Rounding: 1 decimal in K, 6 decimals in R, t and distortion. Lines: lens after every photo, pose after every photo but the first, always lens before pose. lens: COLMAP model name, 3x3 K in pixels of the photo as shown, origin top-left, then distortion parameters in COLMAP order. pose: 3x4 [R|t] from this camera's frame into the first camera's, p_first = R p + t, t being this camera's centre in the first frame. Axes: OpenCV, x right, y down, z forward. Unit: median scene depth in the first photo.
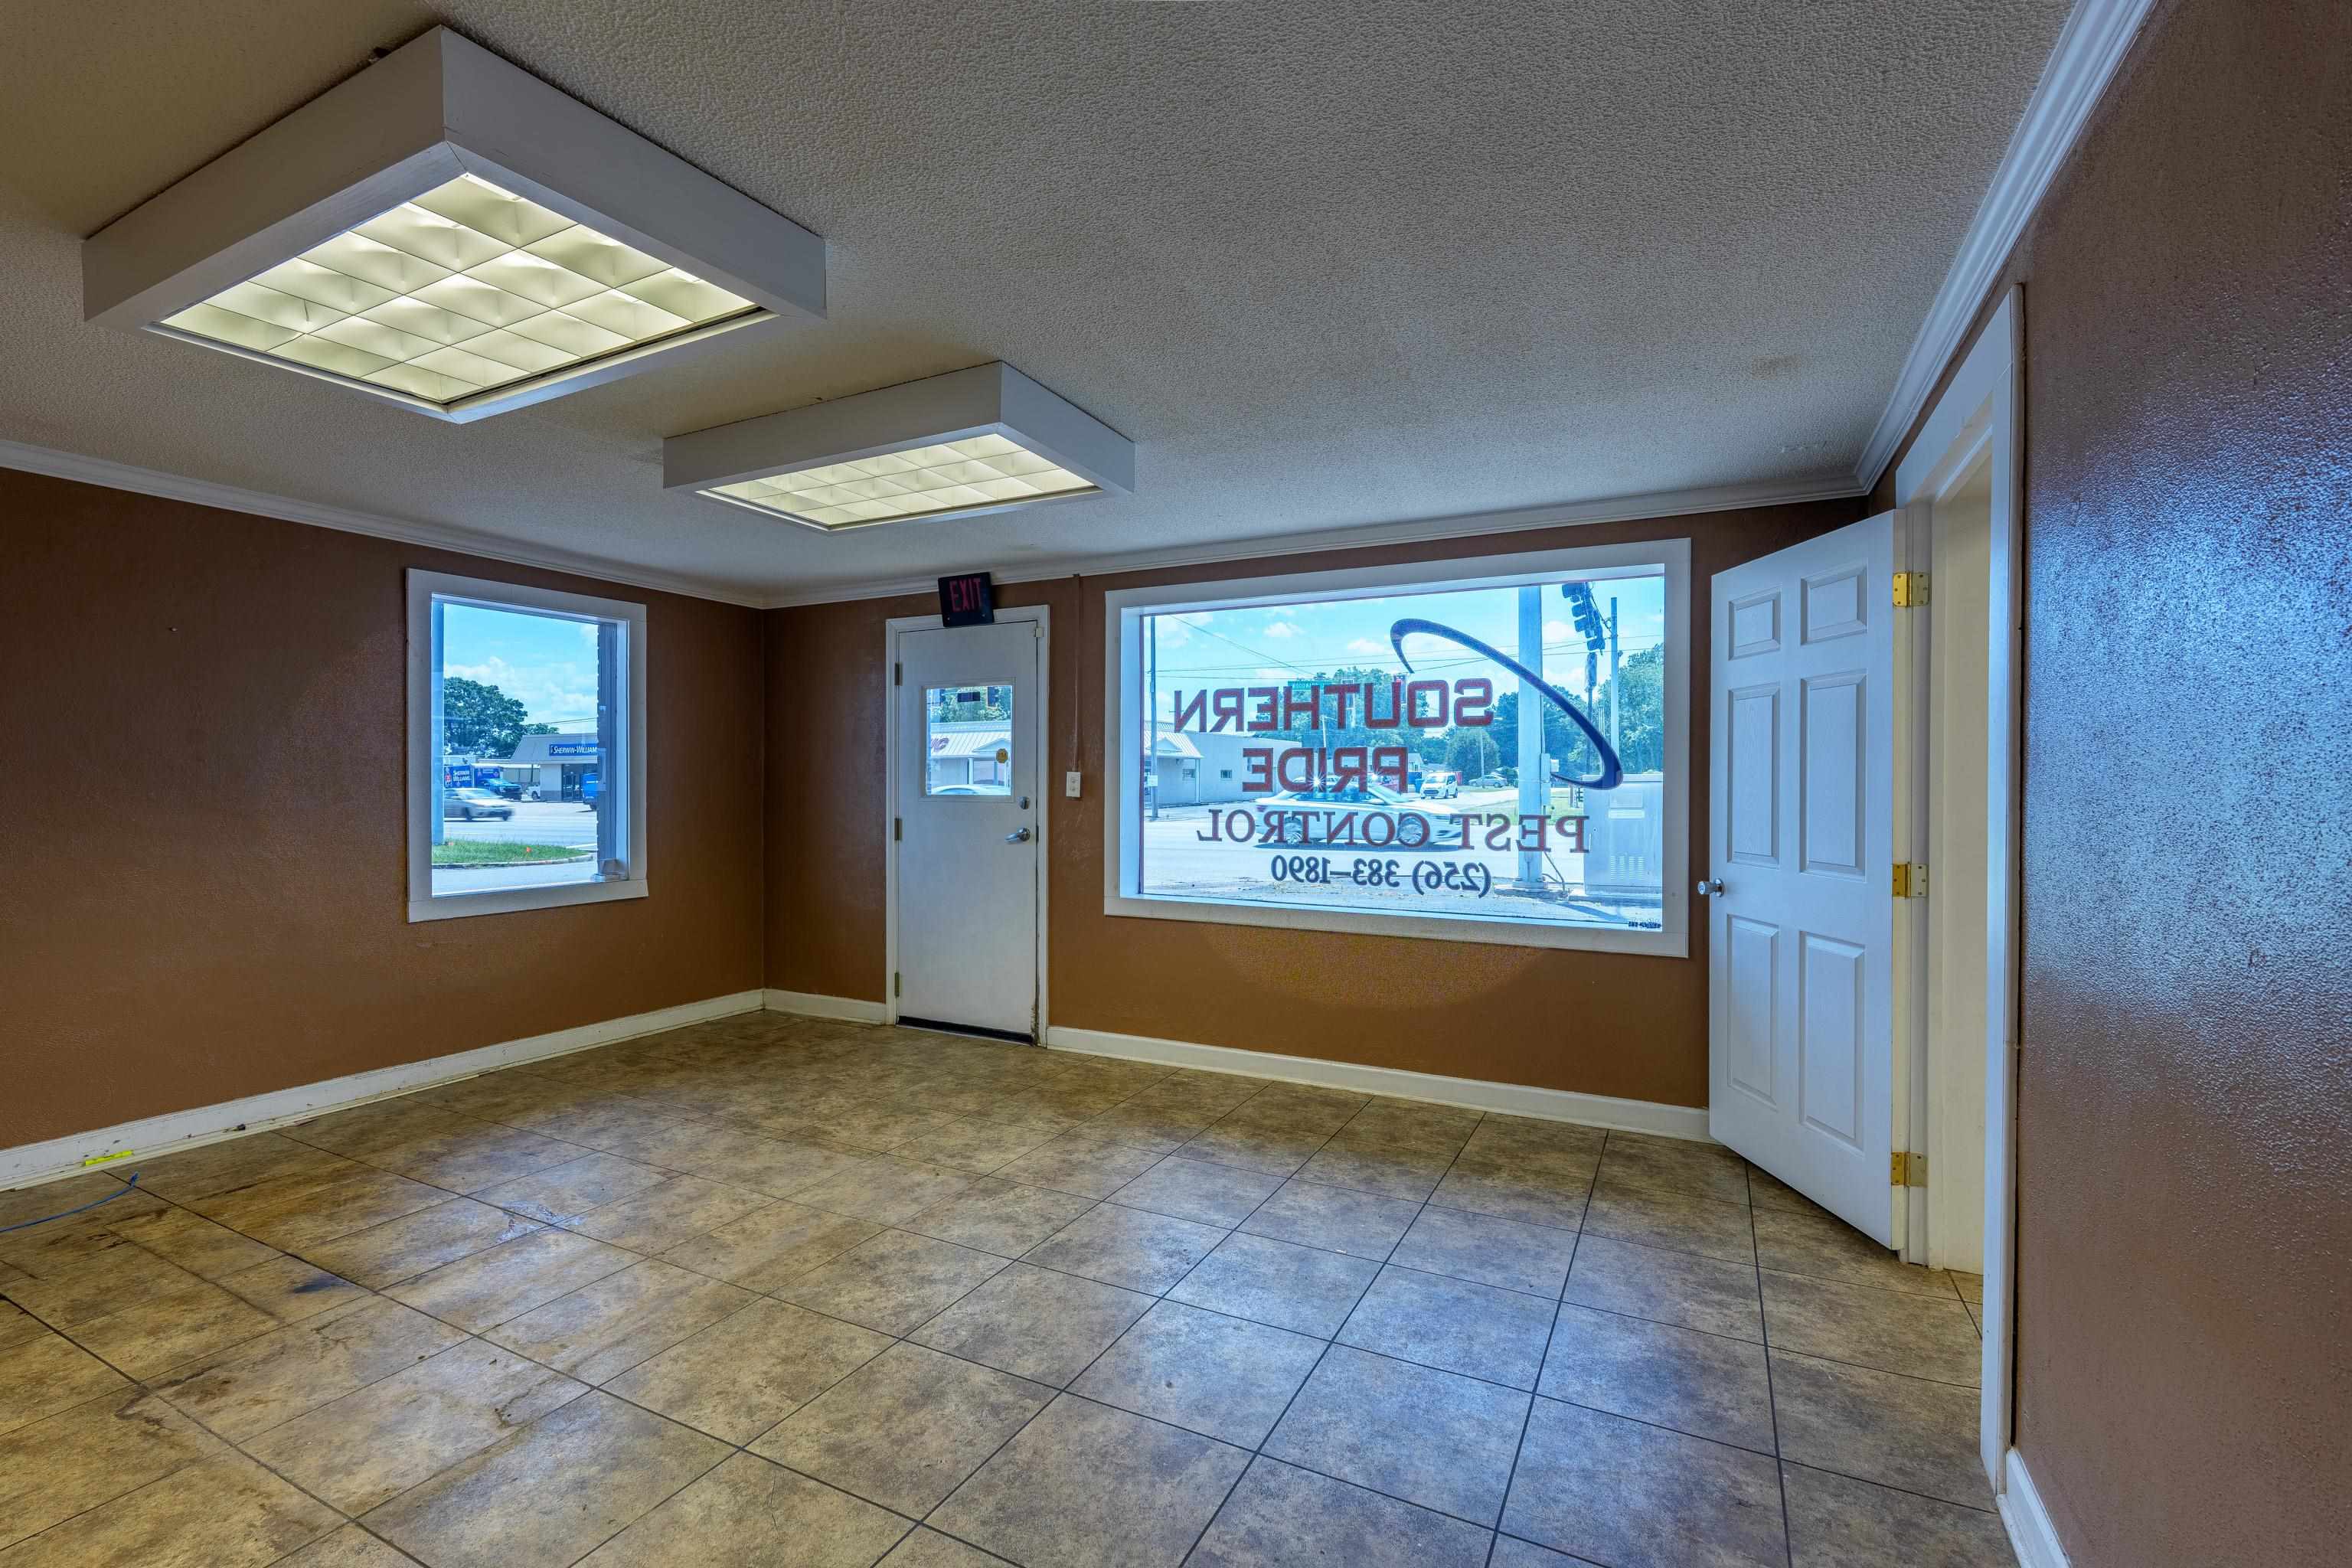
lens RADIAL K [[1036.1, 0, 1168.5], [0, 1036.1, 788.1], [0, 0, 1]] dist [-0.005476, -0.000285]
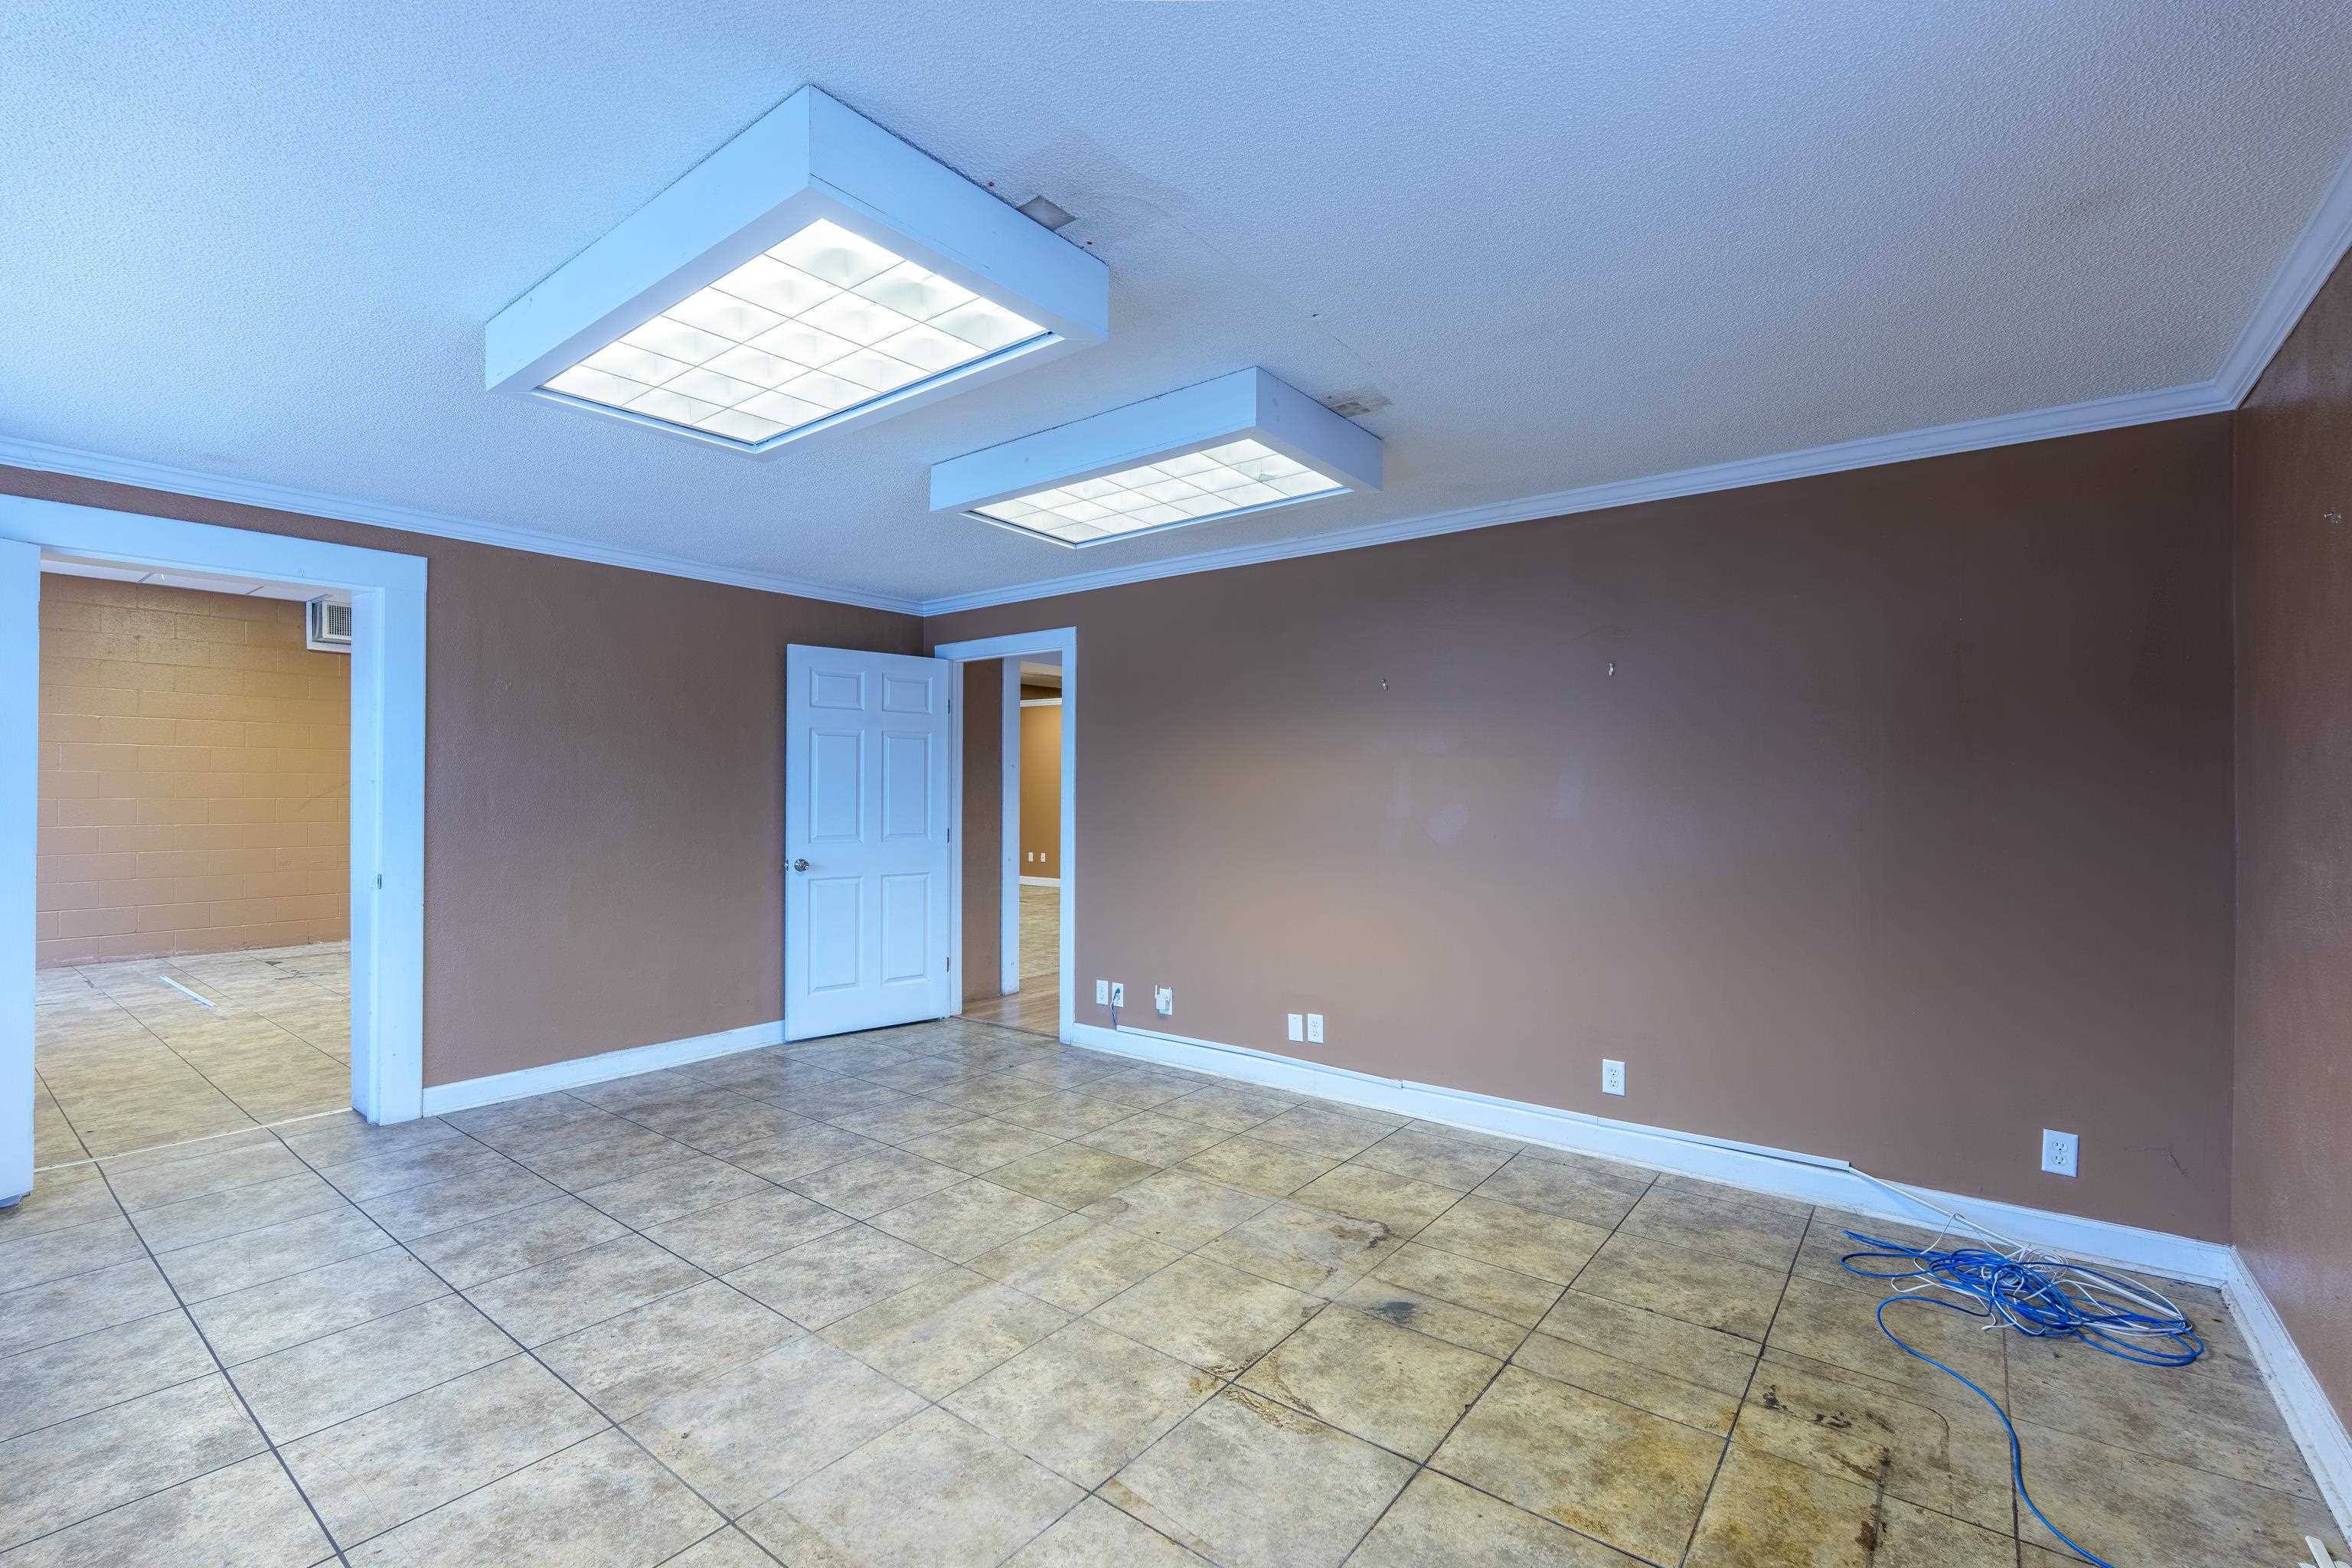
lens RADIAL K [[1036.1, 0, 1175.0], [0, 1036.1, 773.8], [0, 0, 1]] dist [-0.005476, -0.000285]
pose [[-0.984491, -0.002571, 0.175416, -0.775926], [-0.004671, 0.999922, -0.011557, -0.009931], [-0.175373, -0.012197, -0.984427, 1.970554]]
